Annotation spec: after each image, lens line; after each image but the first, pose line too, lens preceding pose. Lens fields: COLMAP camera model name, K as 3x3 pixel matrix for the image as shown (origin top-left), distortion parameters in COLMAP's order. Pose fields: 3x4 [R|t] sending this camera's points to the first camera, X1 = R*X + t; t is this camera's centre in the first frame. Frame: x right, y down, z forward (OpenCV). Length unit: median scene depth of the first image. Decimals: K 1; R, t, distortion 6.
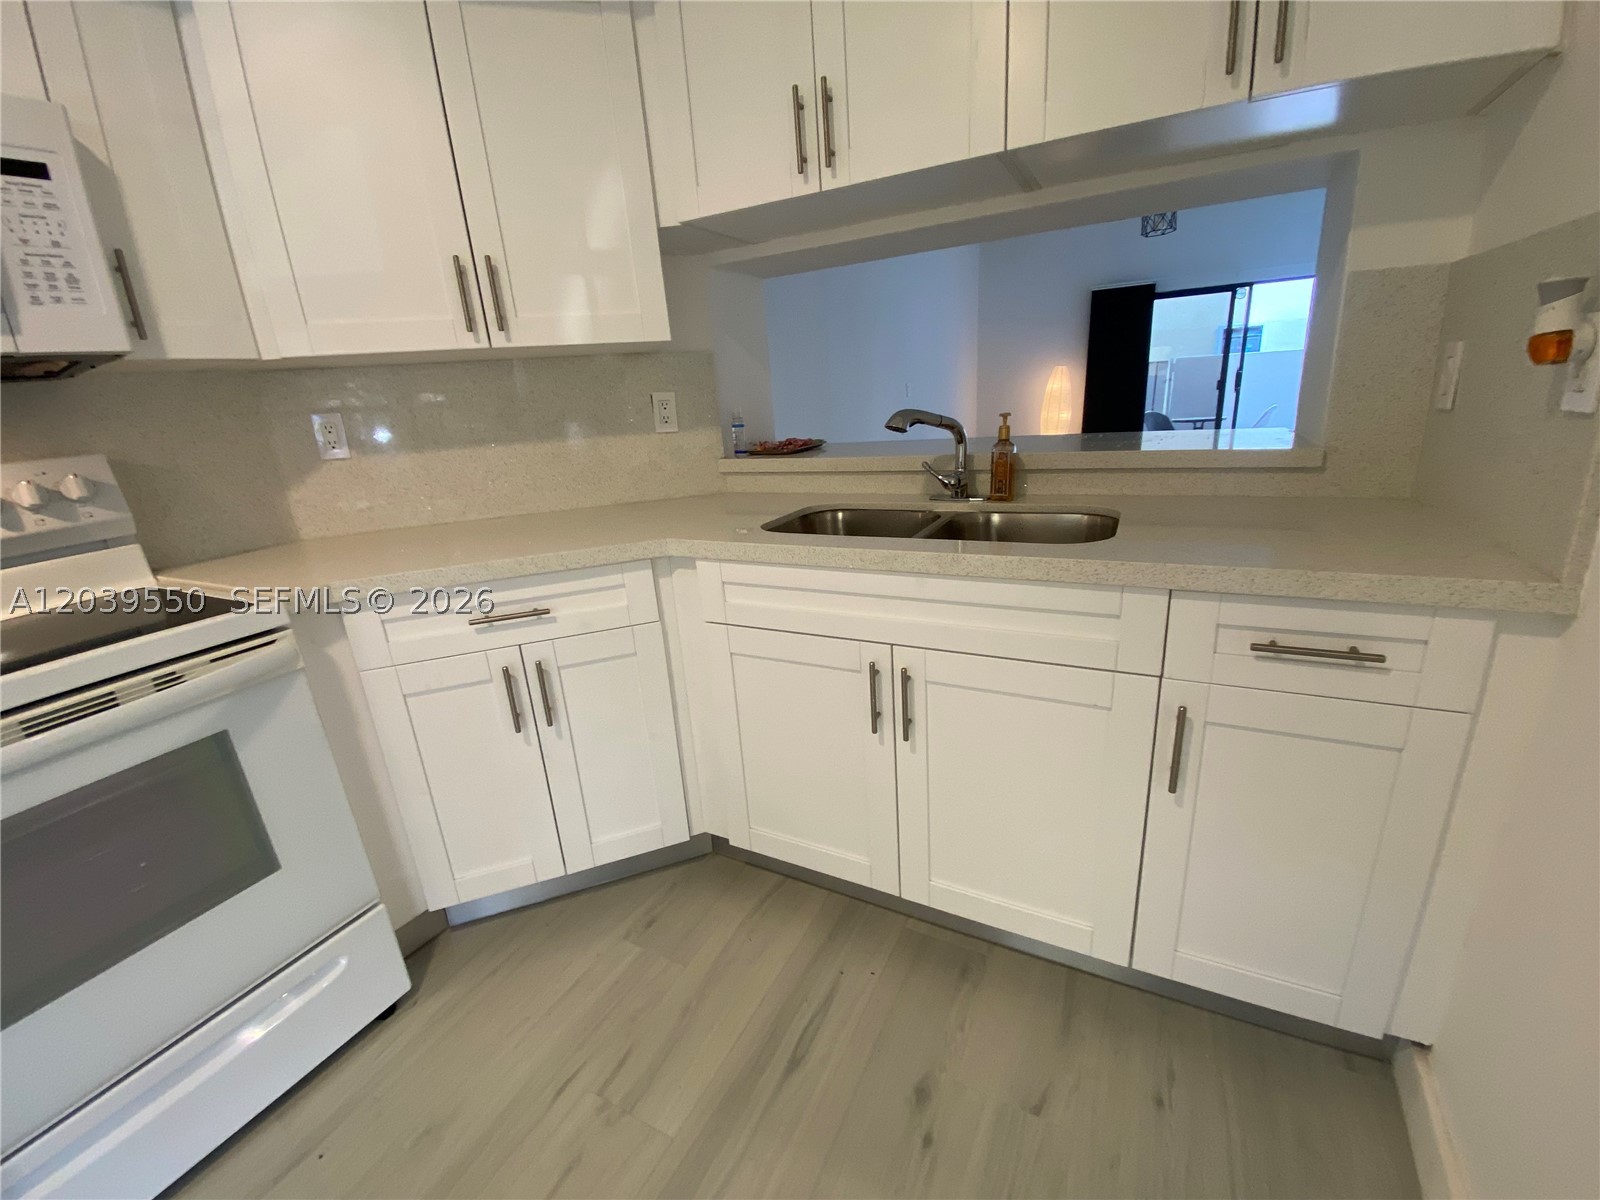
lens RADIAL K [[644.7, 0, 798.5], [0, 644.7, 599.9], [0, 0, 1]] dist [0.022452, -0.020359]
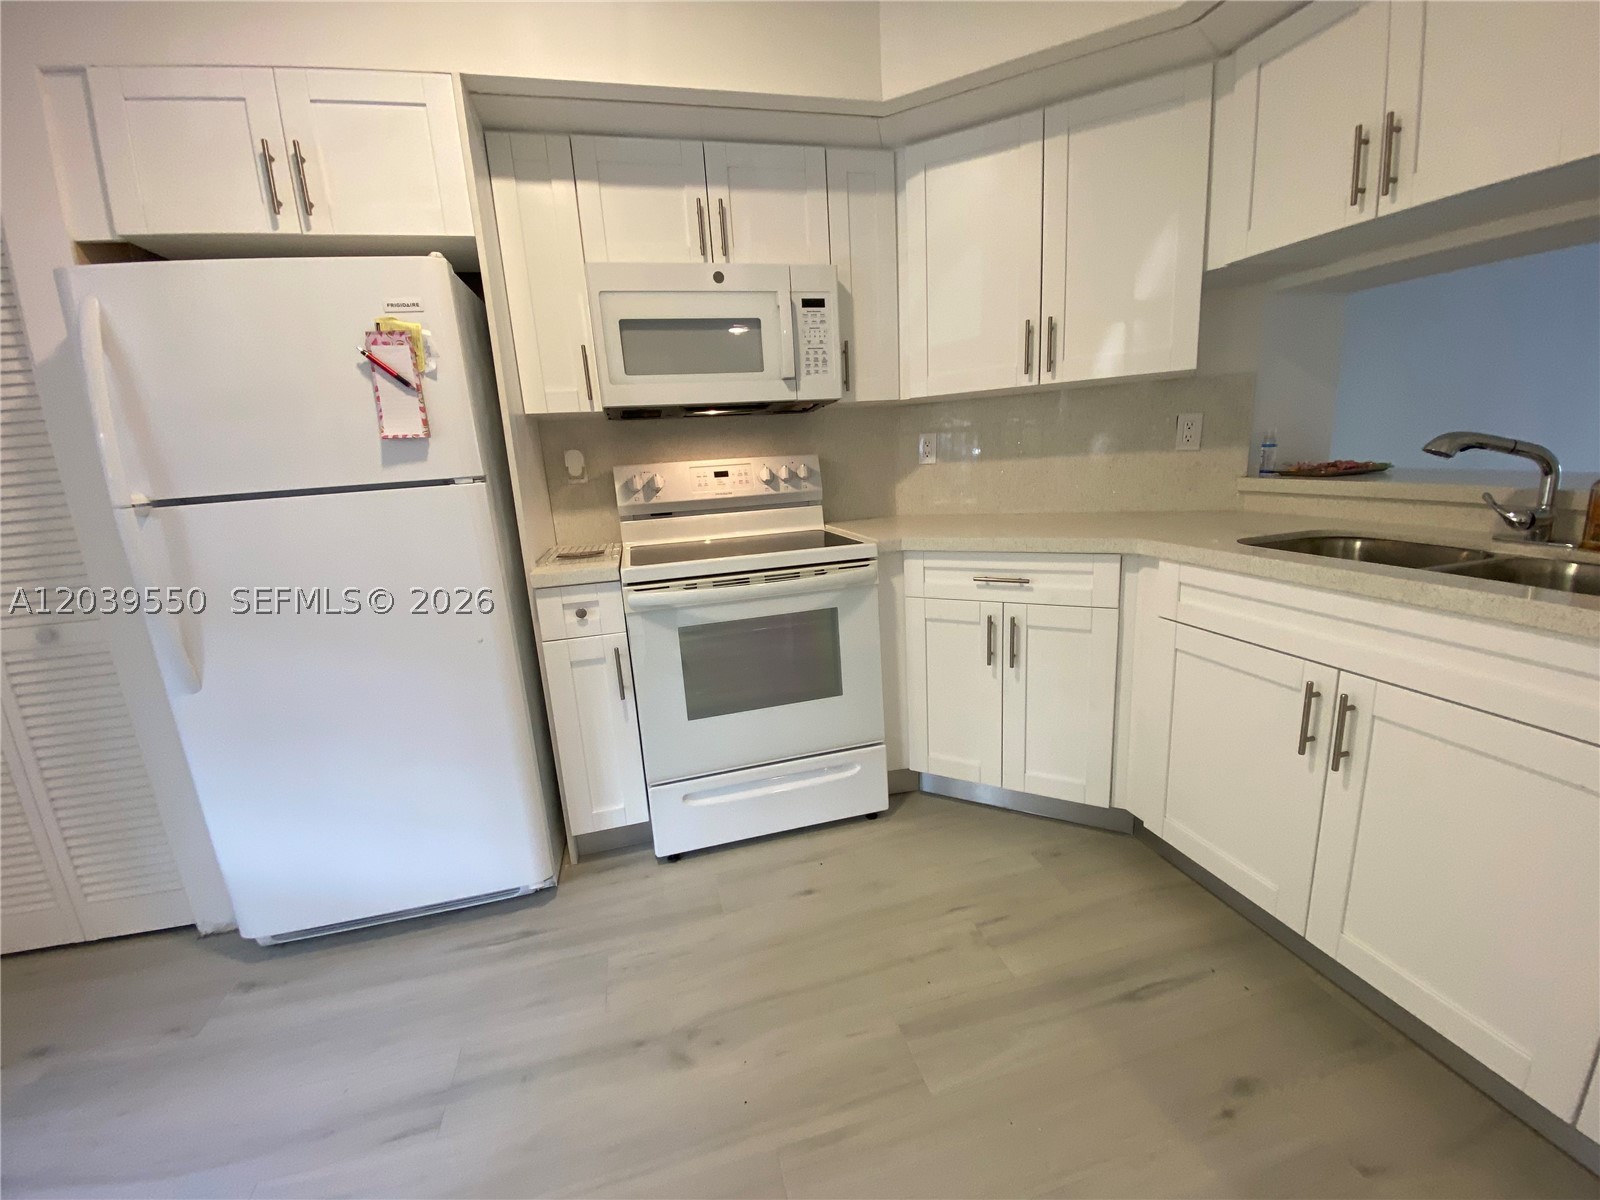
lens RADIAL K [[644.7, 0, 798.5], [0, 644.7, 599.9], [0, 0, 1]] dist [0.022452, -0.020359]
pose [[0.676038, 0.189654, -0.712042, 0.241953], [-0.207810, 0.976158, 0.062698, 0.067945], [0.706956, 0.105583, 0.699332, -0.254308]]
